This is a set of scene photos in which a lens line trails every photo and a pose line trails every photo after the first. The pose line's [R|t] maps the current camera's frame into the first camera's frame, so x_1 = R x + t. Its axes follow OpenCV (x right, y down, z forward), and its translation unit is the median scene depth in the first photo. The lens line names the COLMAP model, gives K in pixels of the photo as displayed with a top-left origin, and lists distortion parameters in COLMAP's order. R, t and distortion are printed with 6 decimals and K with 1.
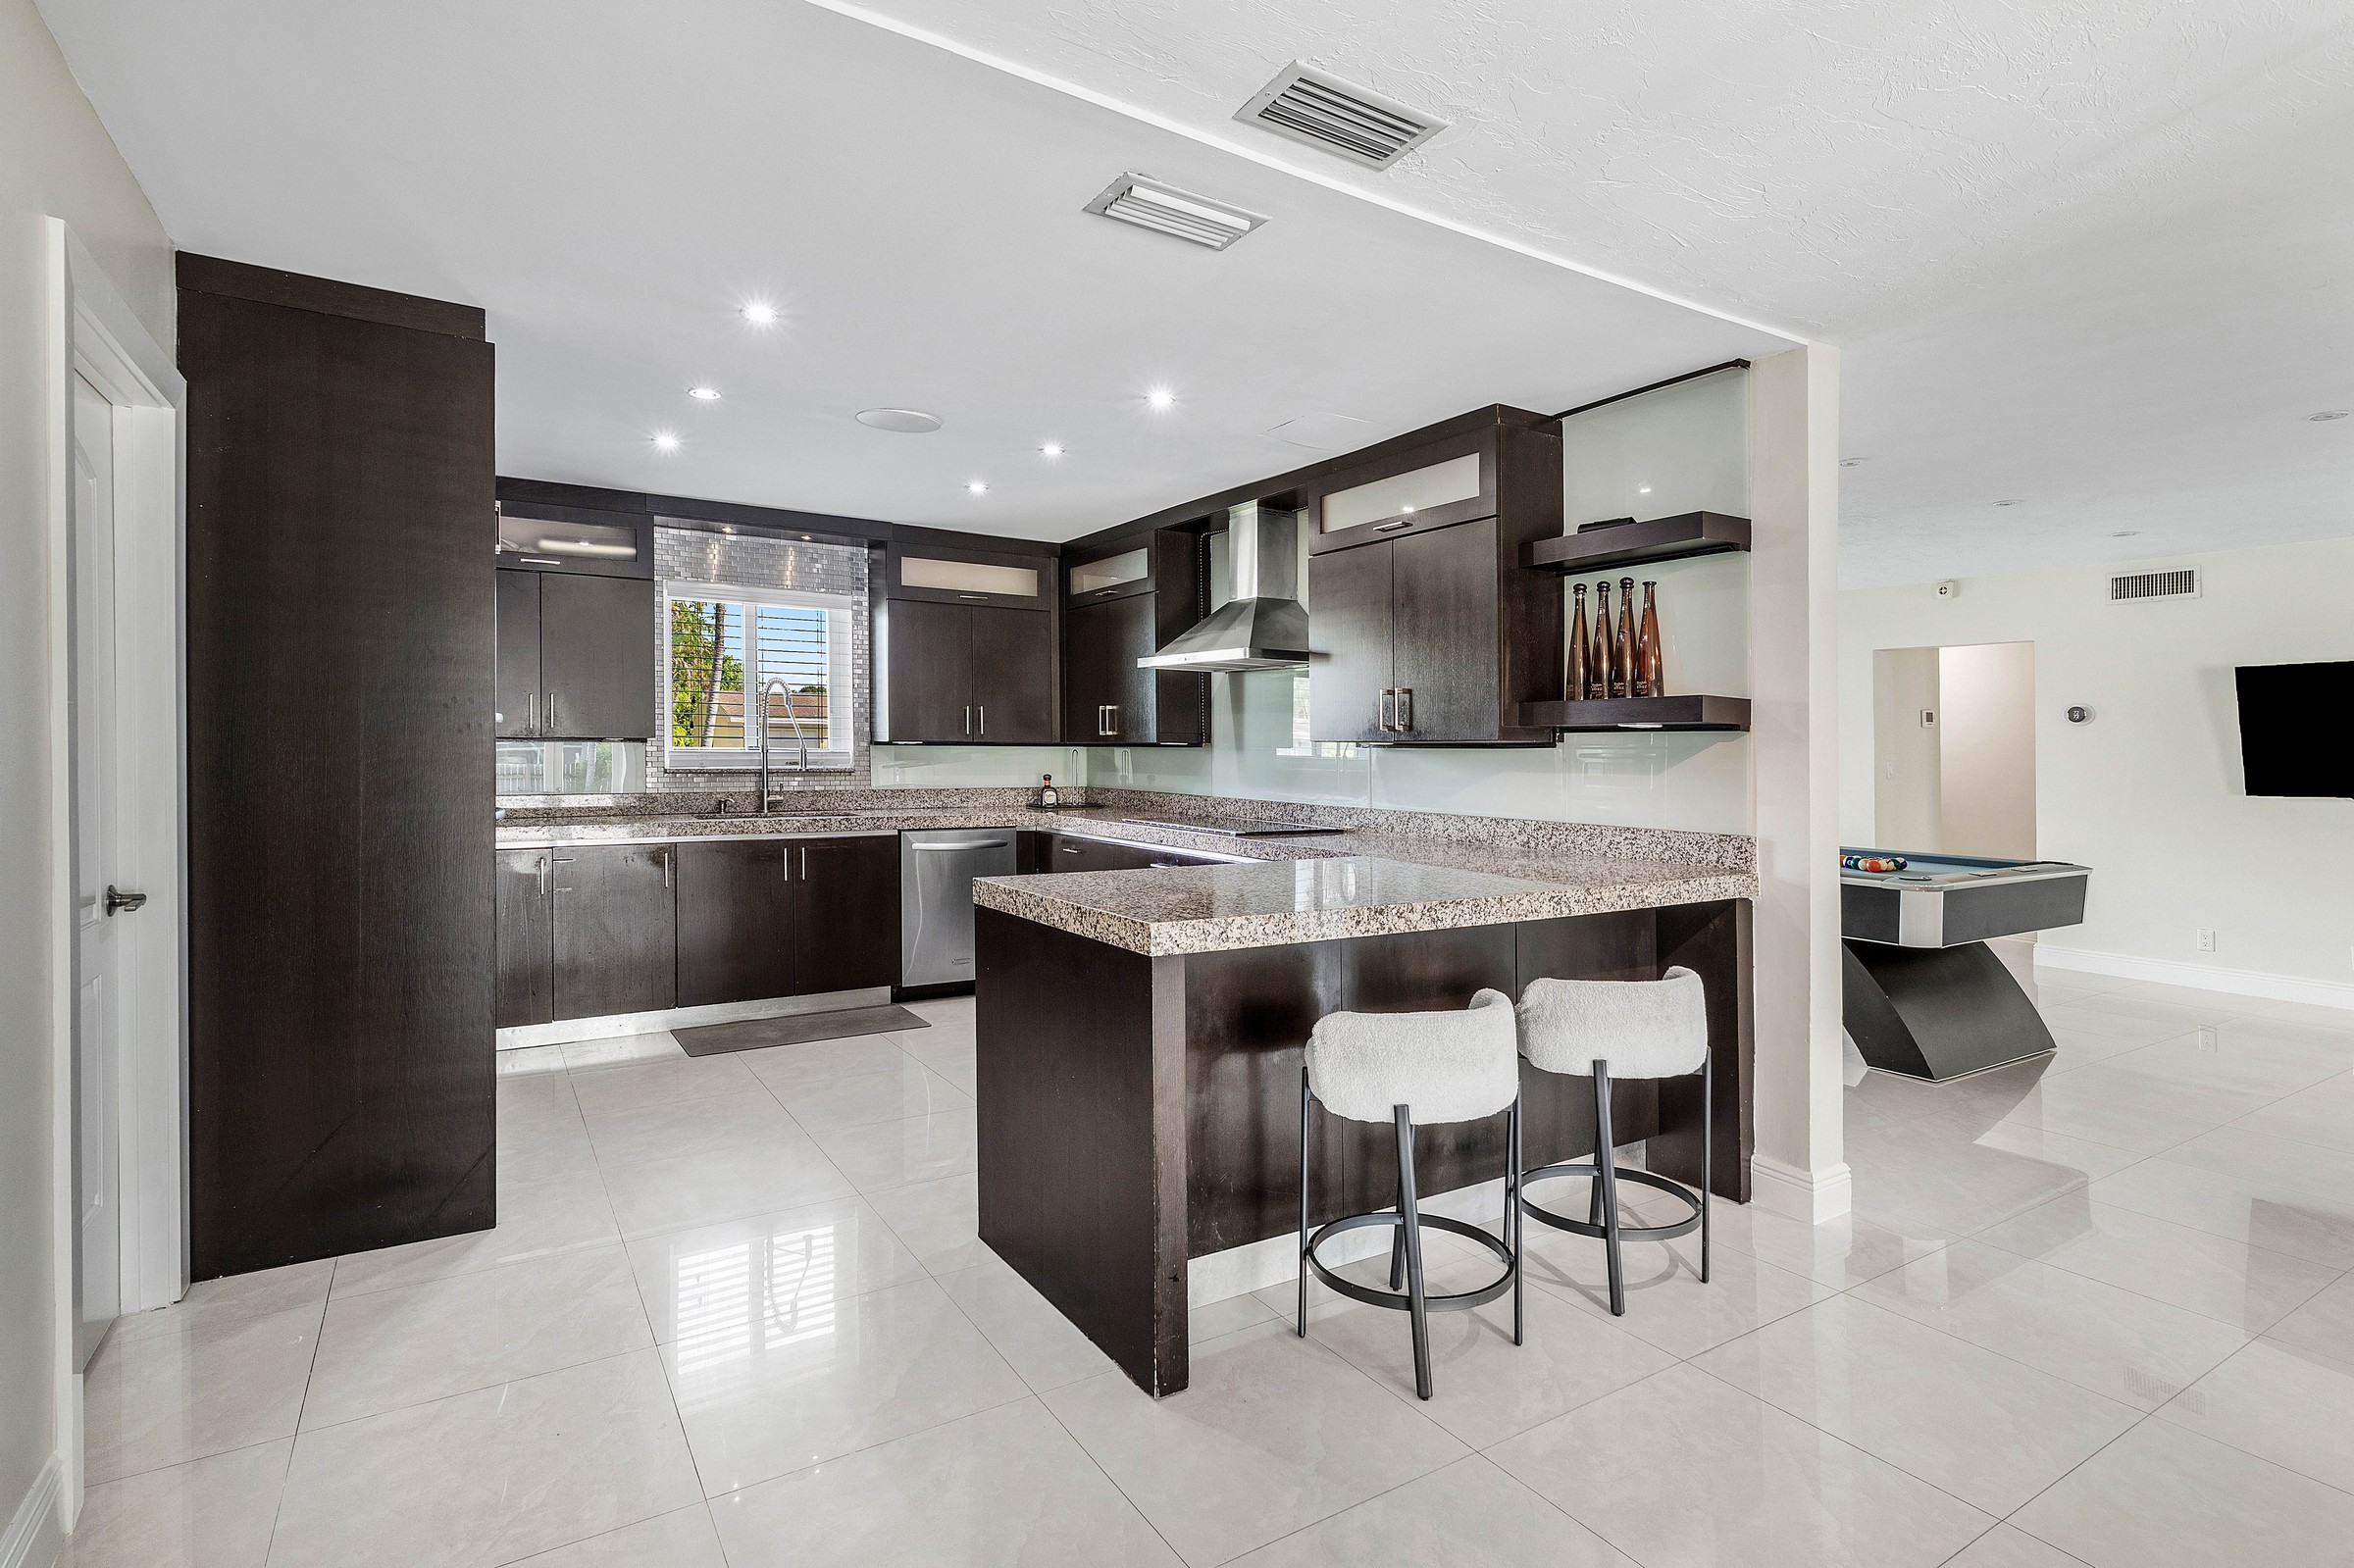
lens RADIAL K [[1170.4, 0, 1178.5], [0, 1170.4, 770.7], [0, 0, 1]] dist [0.004460, 0.000127]
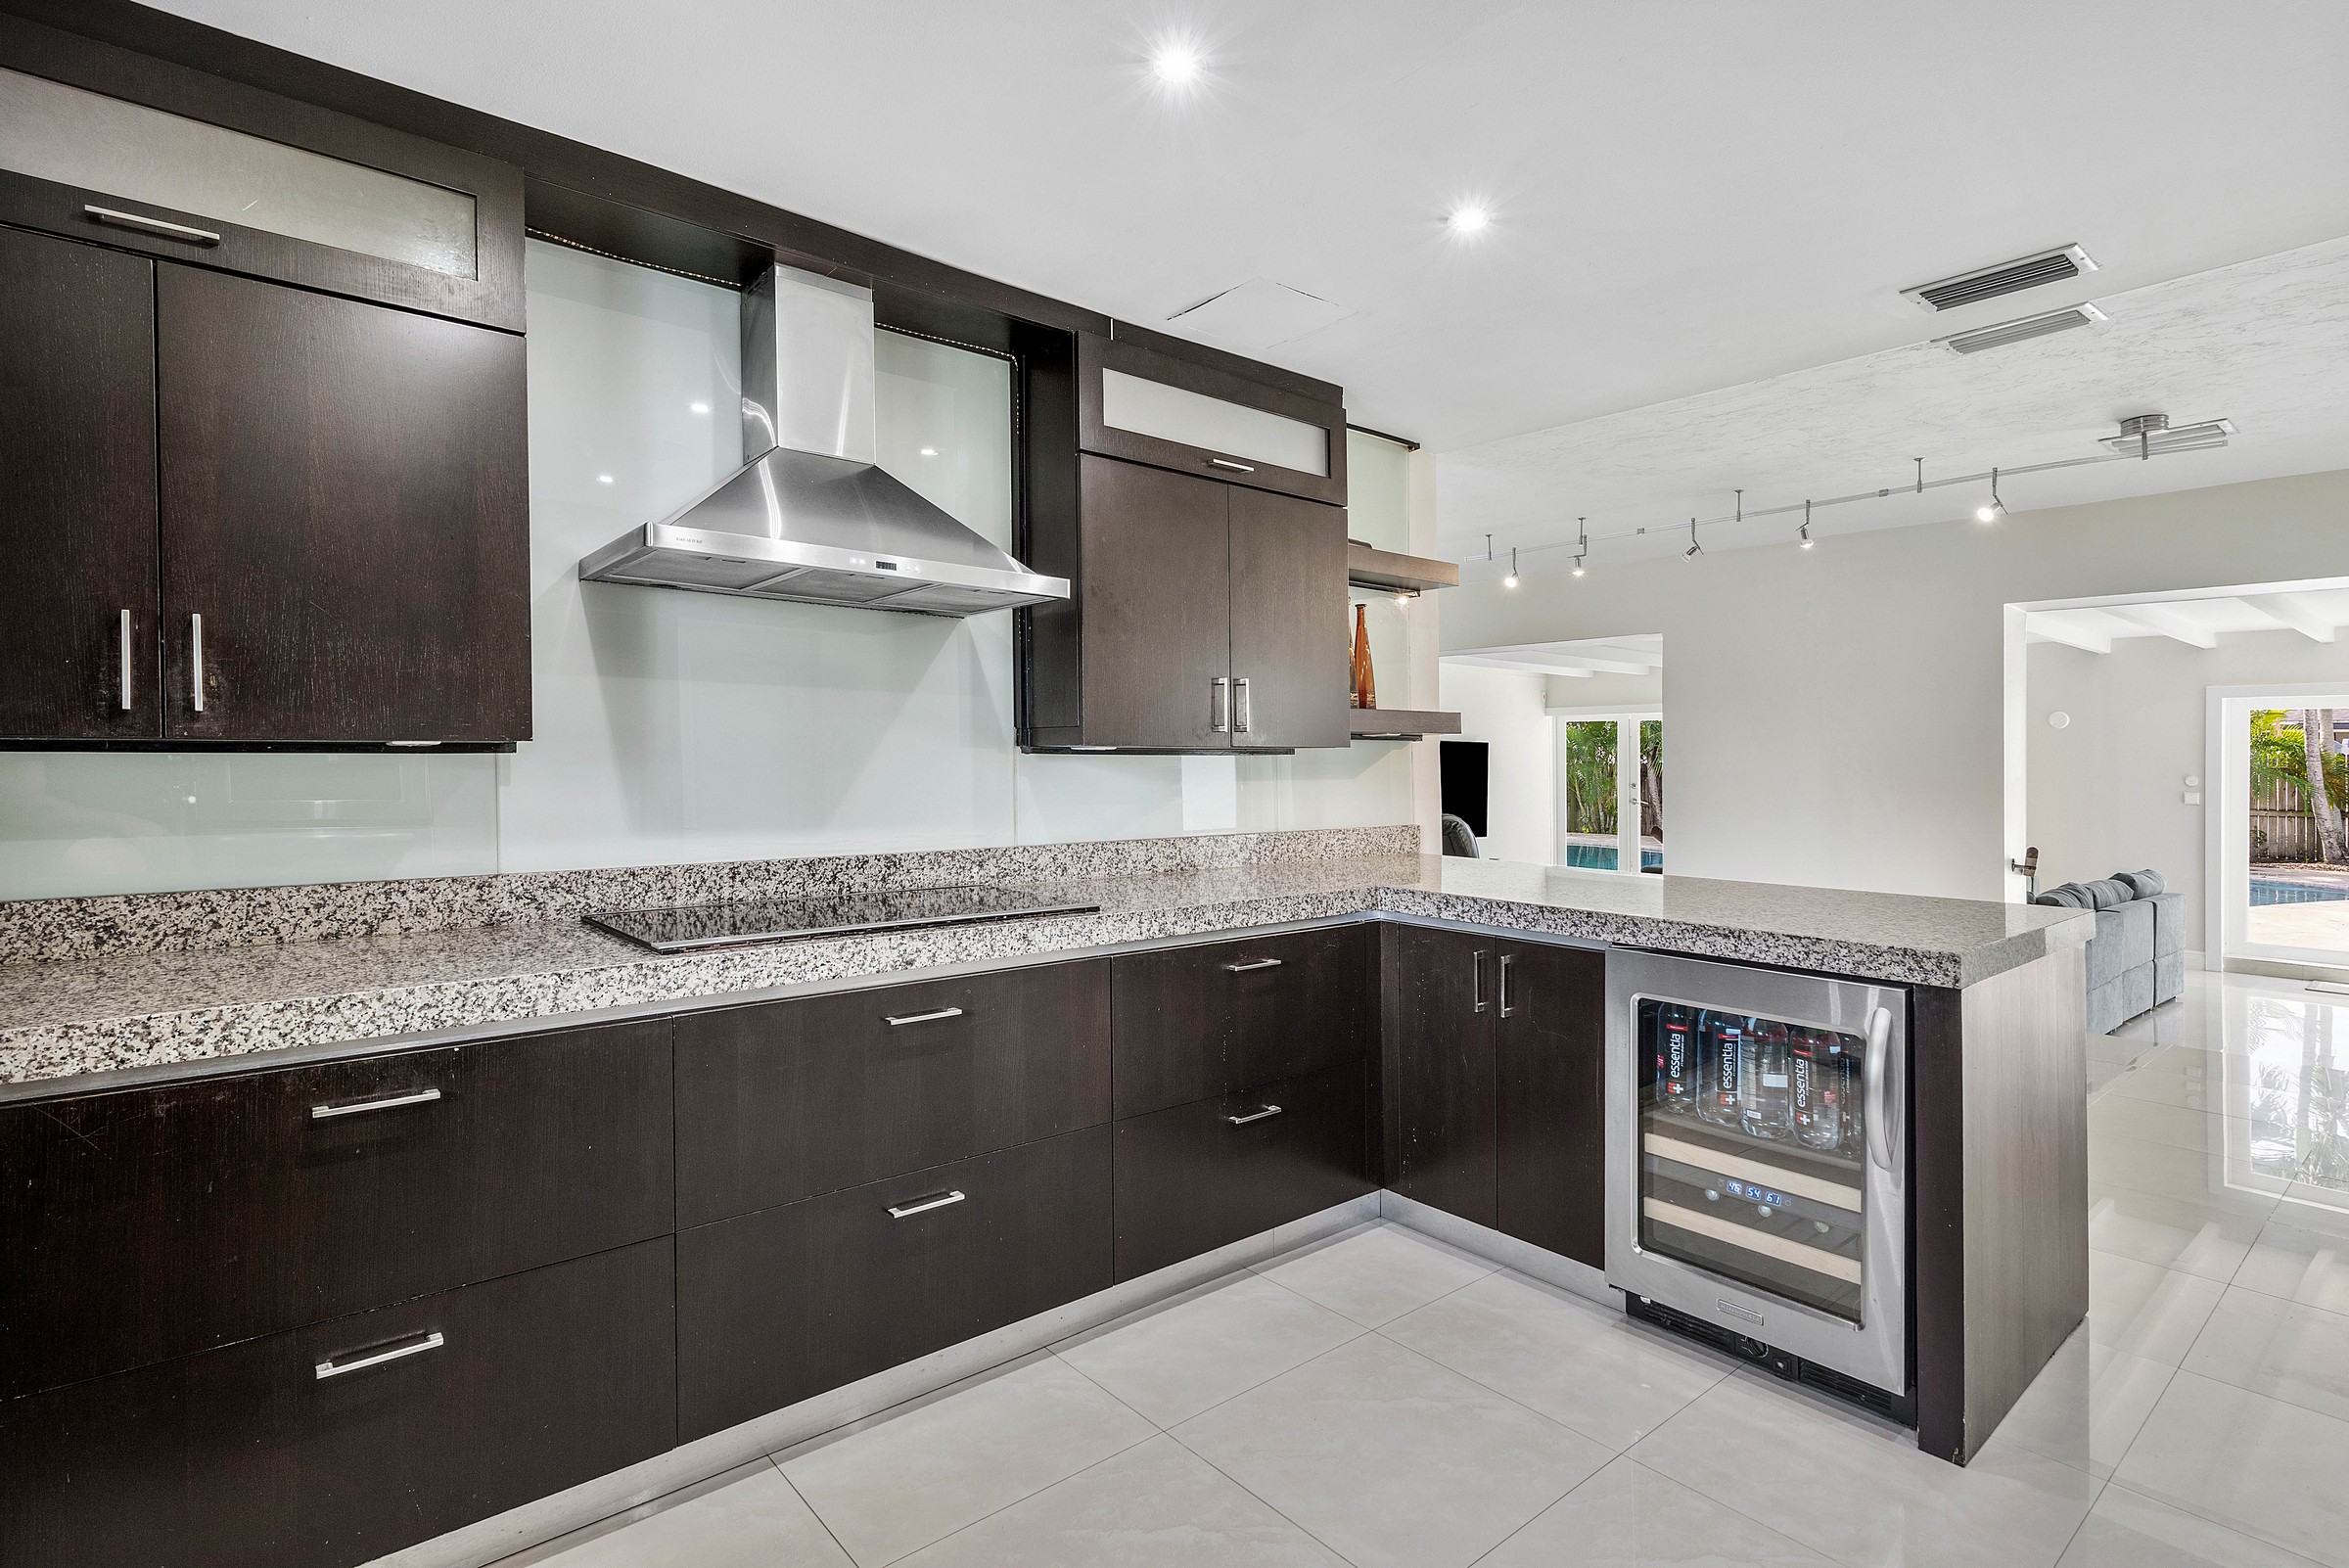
lens RADIAL K [[1168.0, 0, 1177.3], [0, 1168.0, 768.0], [0, 0, 1]] dist [0.004460, 0.000127]
pose [[-0.144777, -0.020102, 0.989260, -0.554185], [0.015117, 0.999632, 0.022525, -0.028743], [-0.989349, 0.018216, -0.144420, 1.101031]]
